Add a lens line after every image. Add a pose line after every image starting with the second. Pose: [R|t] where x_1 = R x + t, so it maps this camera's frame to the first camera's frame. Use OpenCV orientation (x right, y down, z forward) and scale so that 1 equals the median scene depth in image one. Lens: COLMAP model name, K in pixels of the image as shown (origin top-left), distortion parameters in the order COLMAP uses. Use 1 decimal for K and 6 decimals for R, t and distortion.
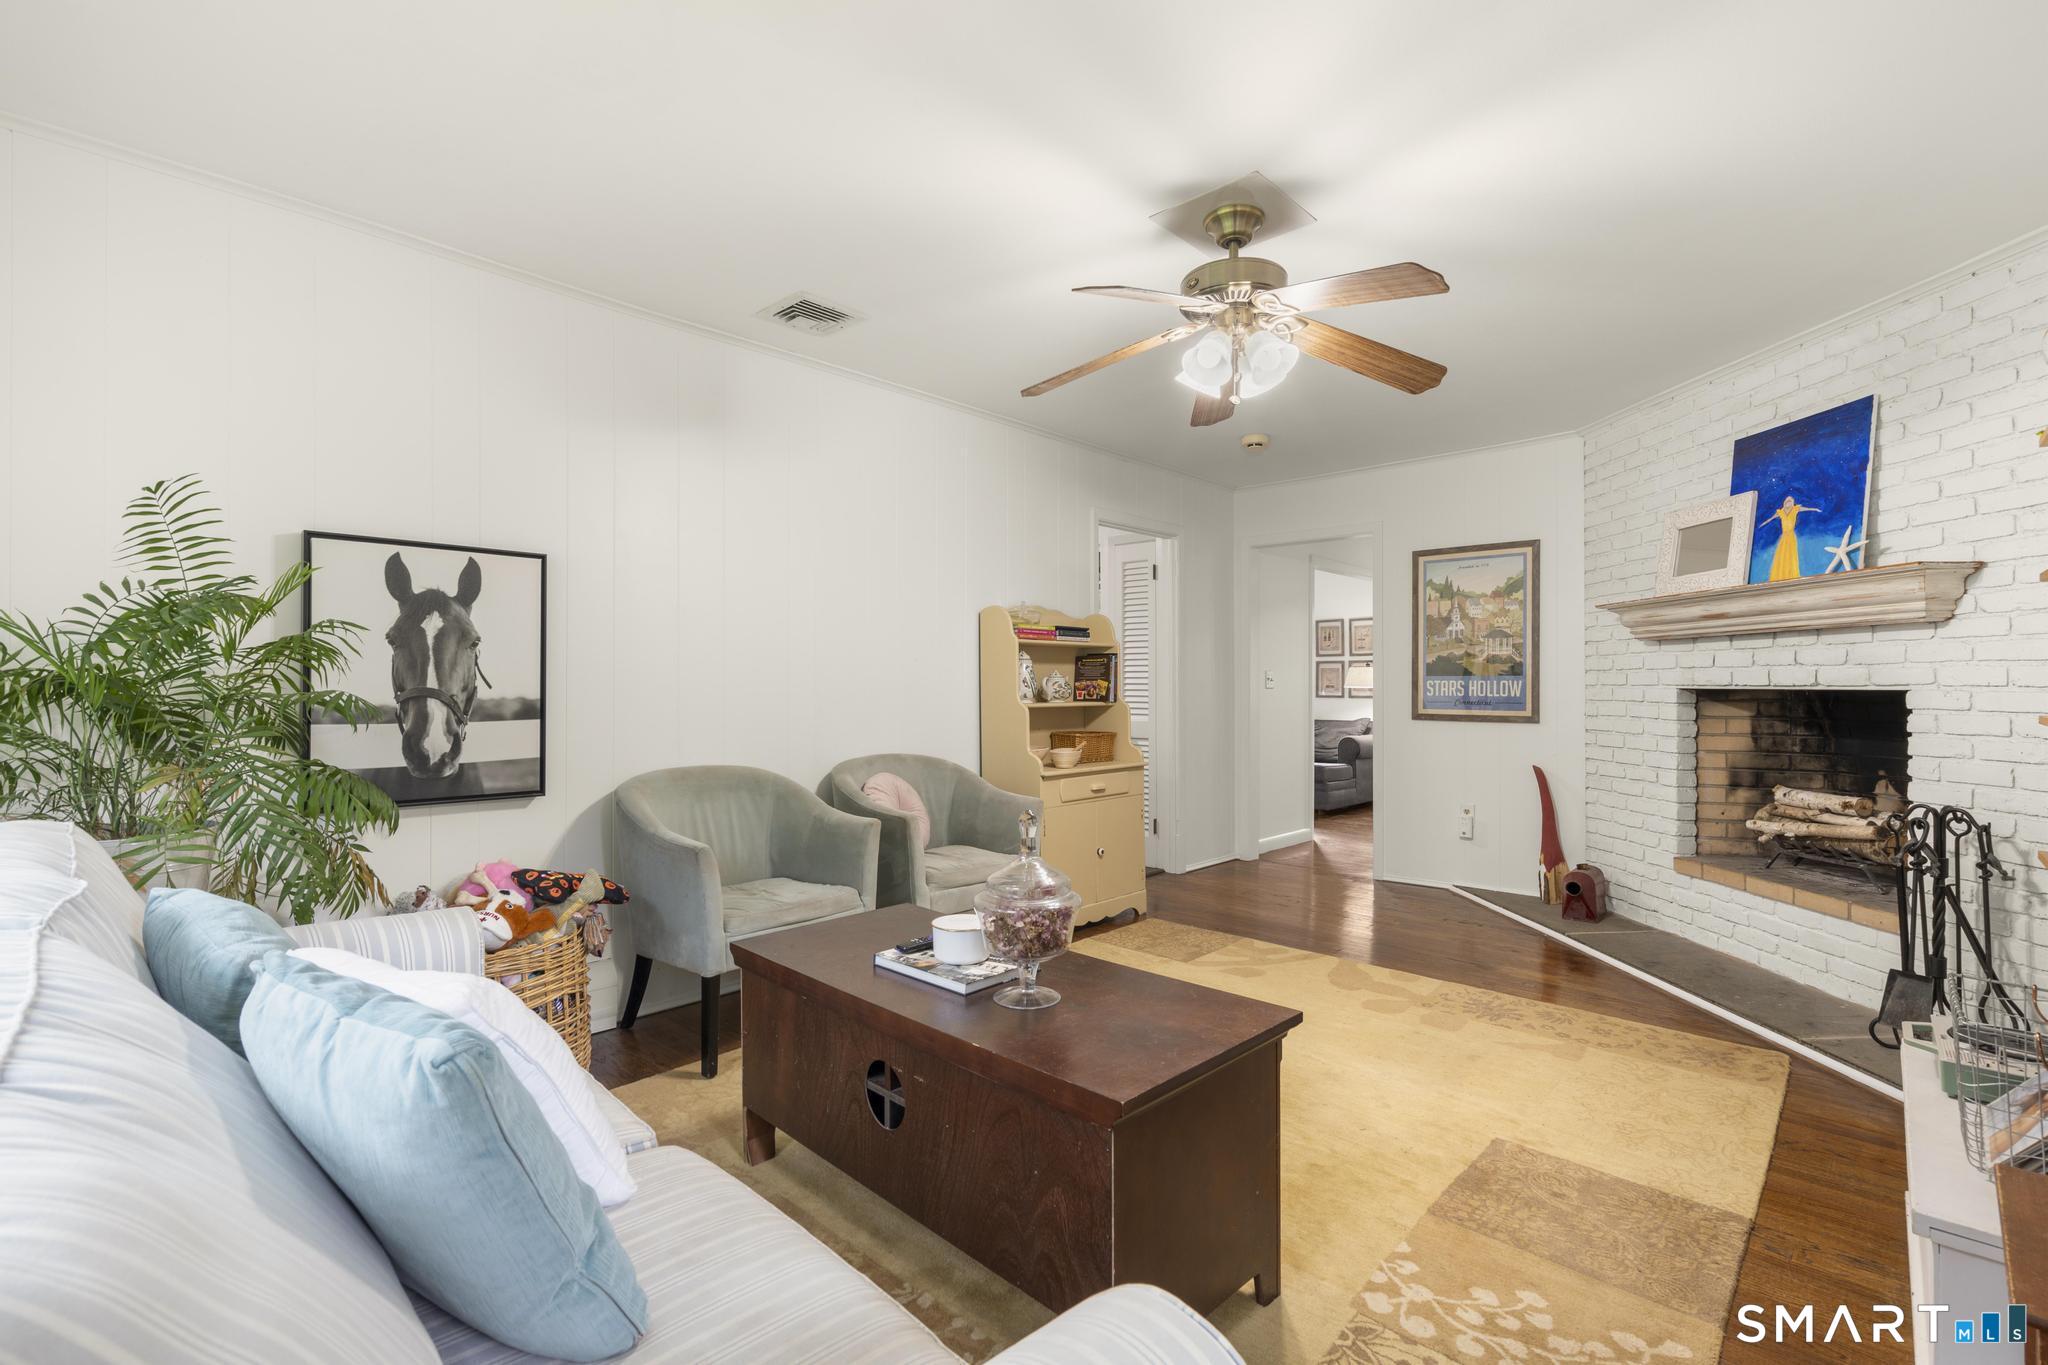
lens RADIAL K [[925.7, 0, 1041.8], [0, 925.7, 683.1], [0, 0, 1]] dist [-0.001684, 0.002286]
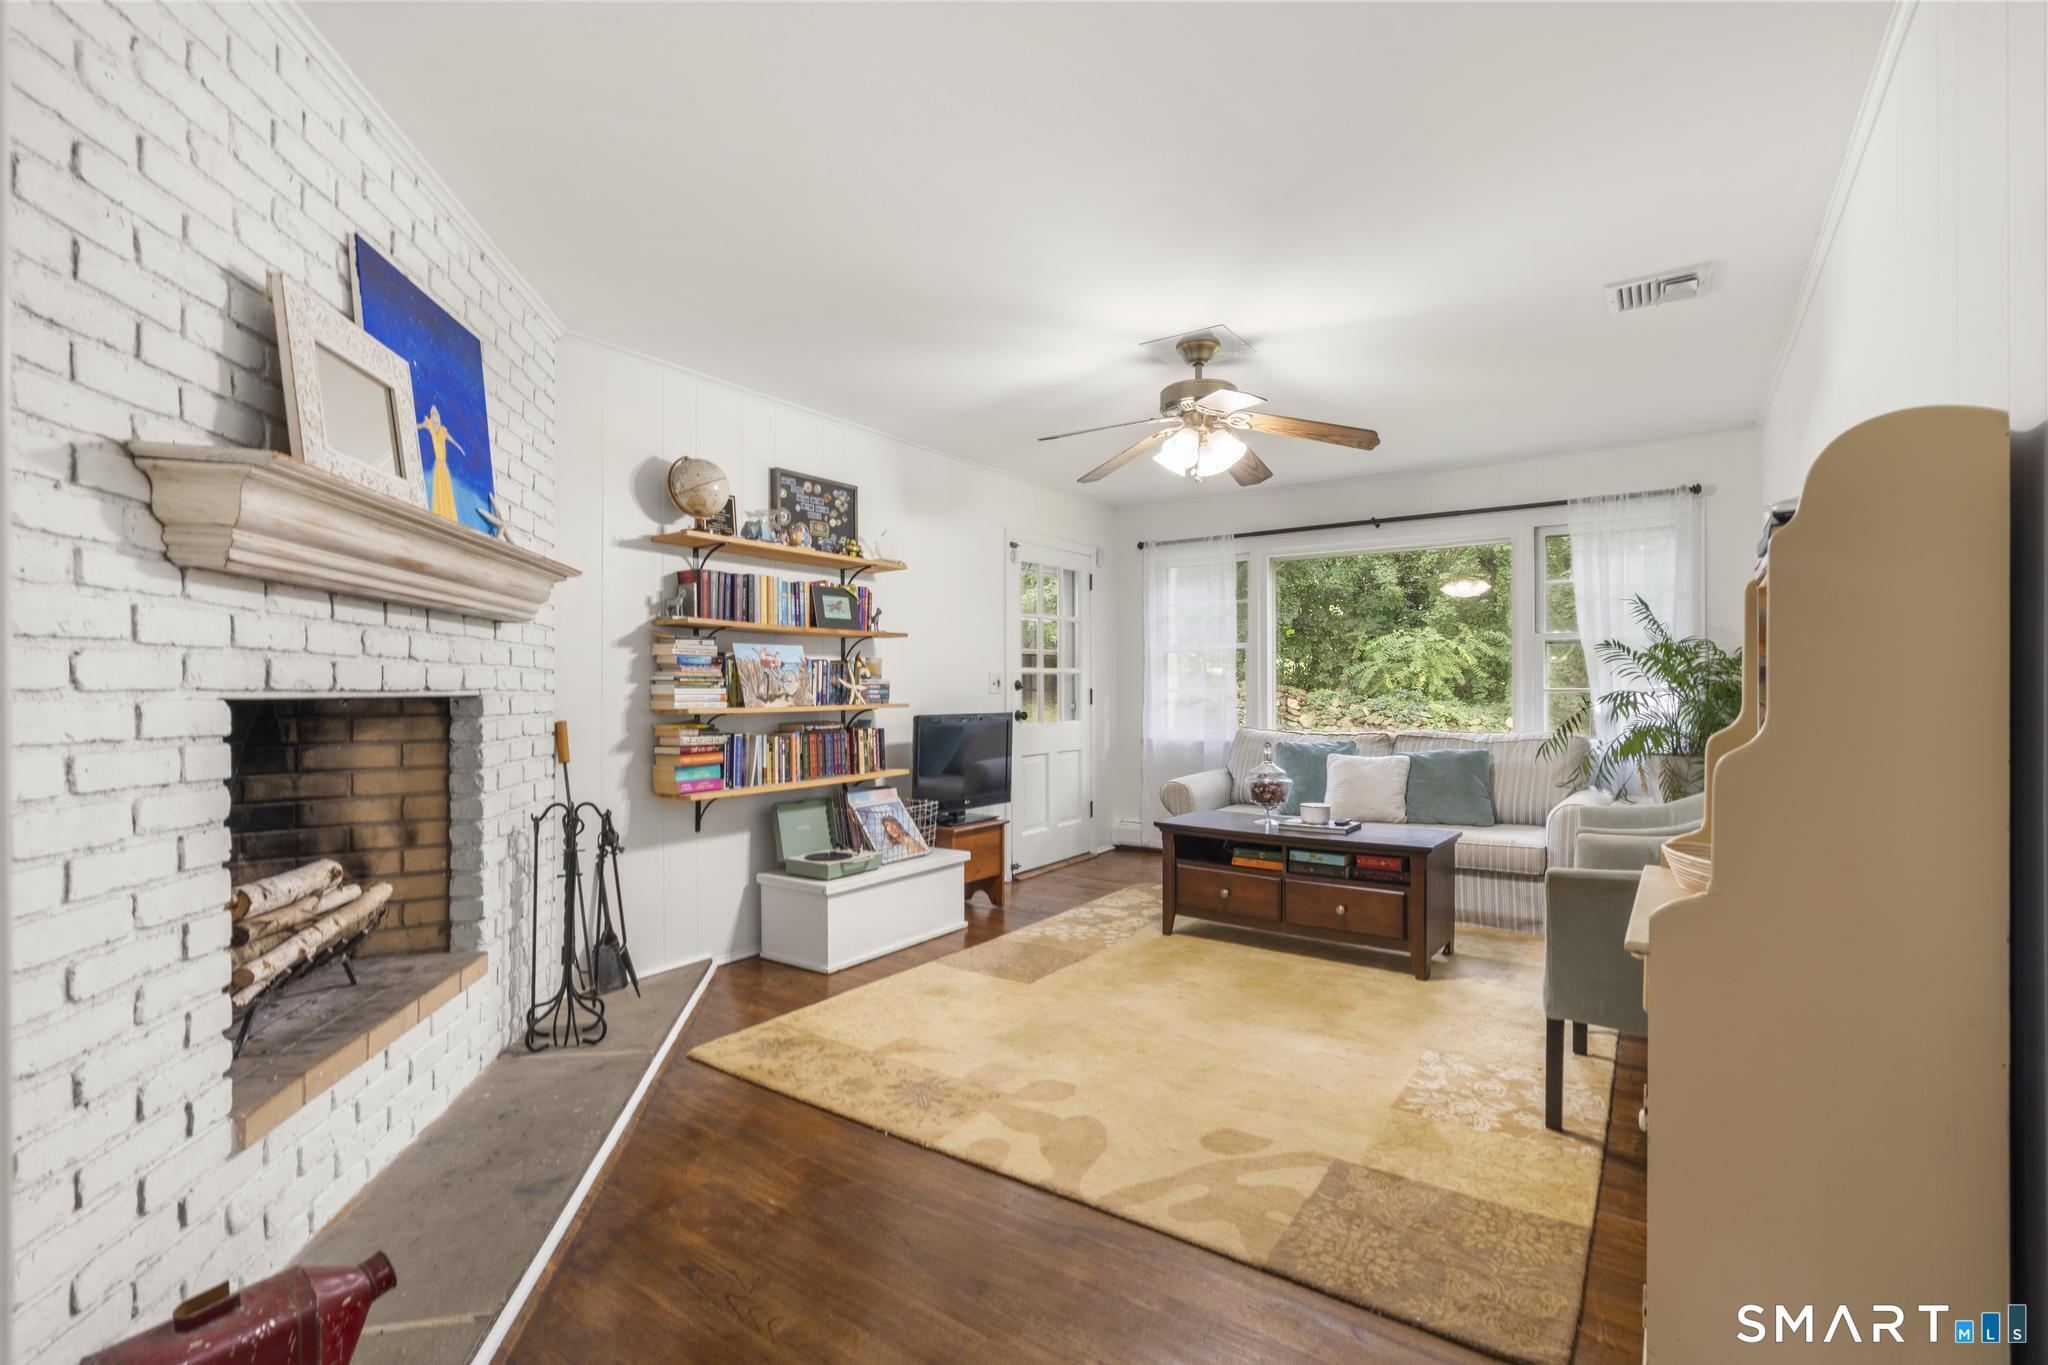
lens RADIAL K [[925.7, 0, 1034.5], [0, 925.7, 685.1], [0, 0, 1]] dist [-0.001684, 0.002286]
pose [[-0.990734, 0.002661, -0.135789, 0.432006], [0.003262, 0.999986, -0.004207, 0.002888], [0.135775, -0.004611, -0.990729, 1.585453]]
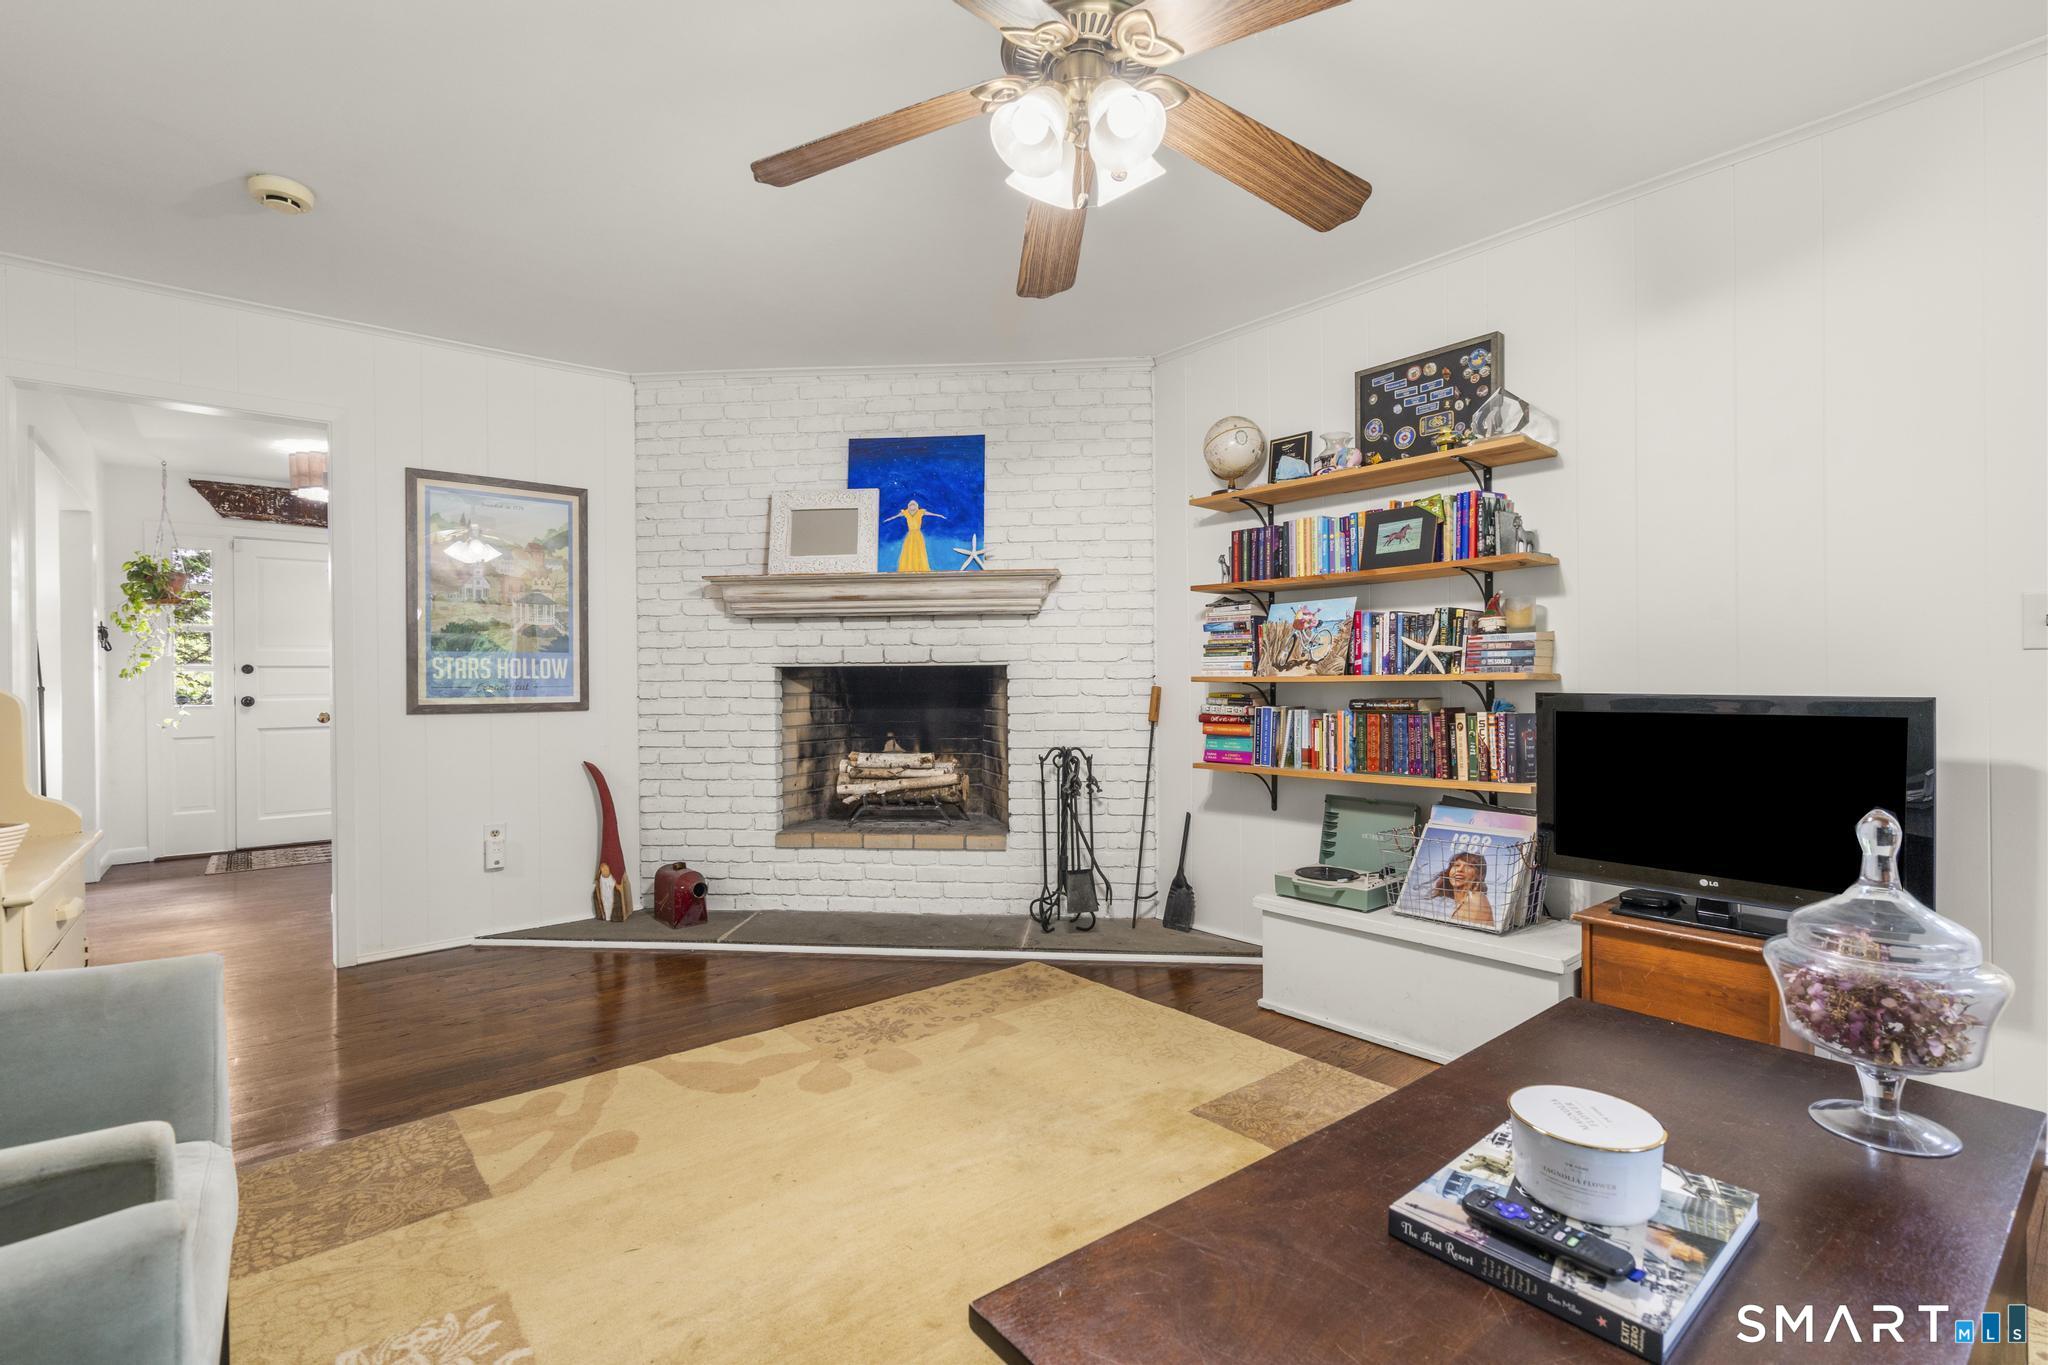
lens RADIAL K [[925.7, 0, 1019.0], [0, 925.7, 681.6], [0, 0, 1]] dist [-0.001684, 0.002286]
pose [[0.128069, -0.002212, 0.991763, -0.309835], [0.005916, 0.999981, 0.001467, 0.024413], [-0.991748, 0.005680, 0.128080, 0.663004]]
